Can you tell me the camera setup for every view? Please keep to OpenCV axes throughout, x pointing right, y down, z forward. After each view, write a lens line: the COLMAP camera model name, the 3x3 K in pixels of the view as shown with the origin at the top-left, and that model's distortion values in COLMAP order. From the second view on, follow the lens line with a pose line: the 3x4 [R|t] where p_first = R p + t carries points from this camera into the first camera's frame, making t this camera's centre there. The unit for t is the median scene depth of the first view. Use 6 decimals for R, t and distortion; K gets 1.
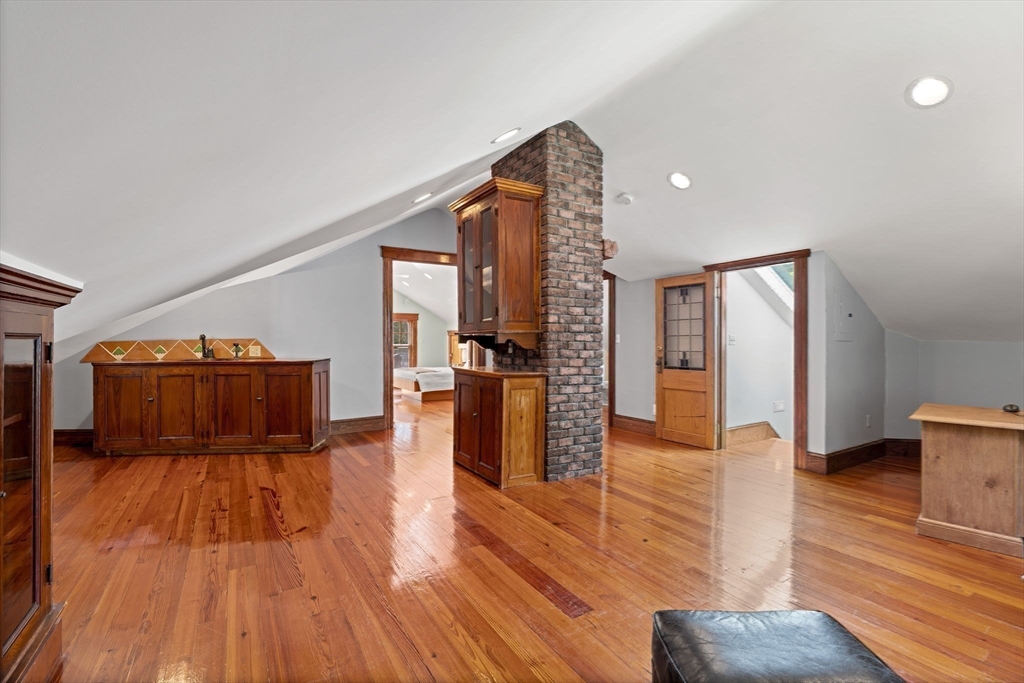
lens RADIAL K [[463.5, 0, 505.9], [0, 463.5, 337.9], [0, 0, 1]] dist [-0.004789, 0.000815]
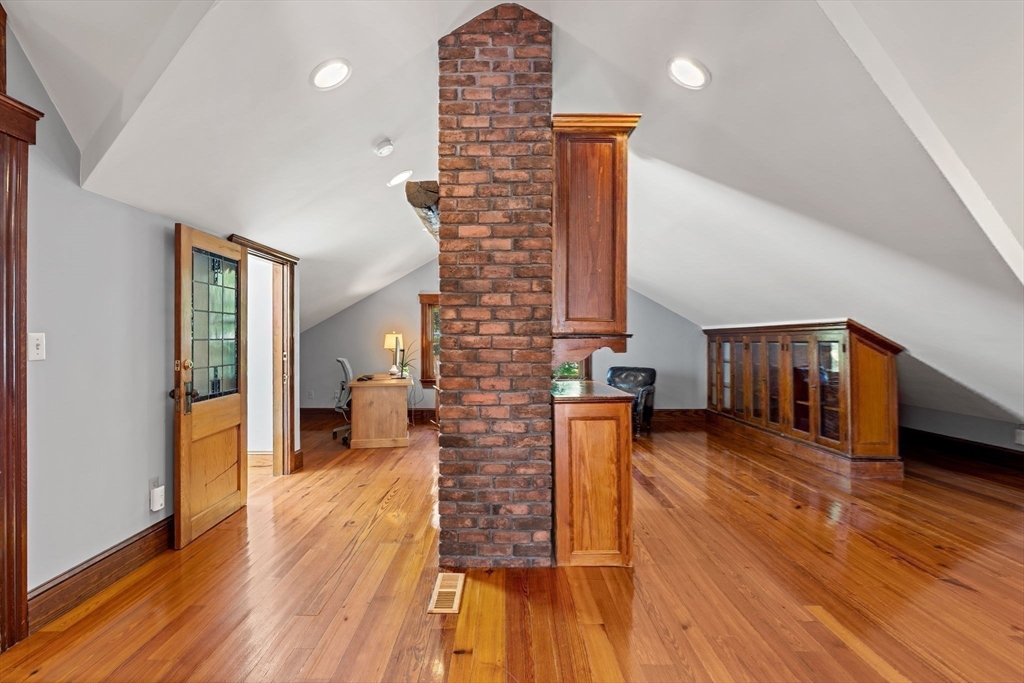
lens RADIAL K [[463.5, 0, 504.9], [0, 463.5, 338.5], [0, 0, 1]] dist [-0.004789, 0.000815]
pose [[-0.852700, 0.007025, 0.522353, -0.291389], [0.004414, 0.999971, -0.006243, -0.001091], [-0.522381, -0.003018, -0.852707, 1.628085]]
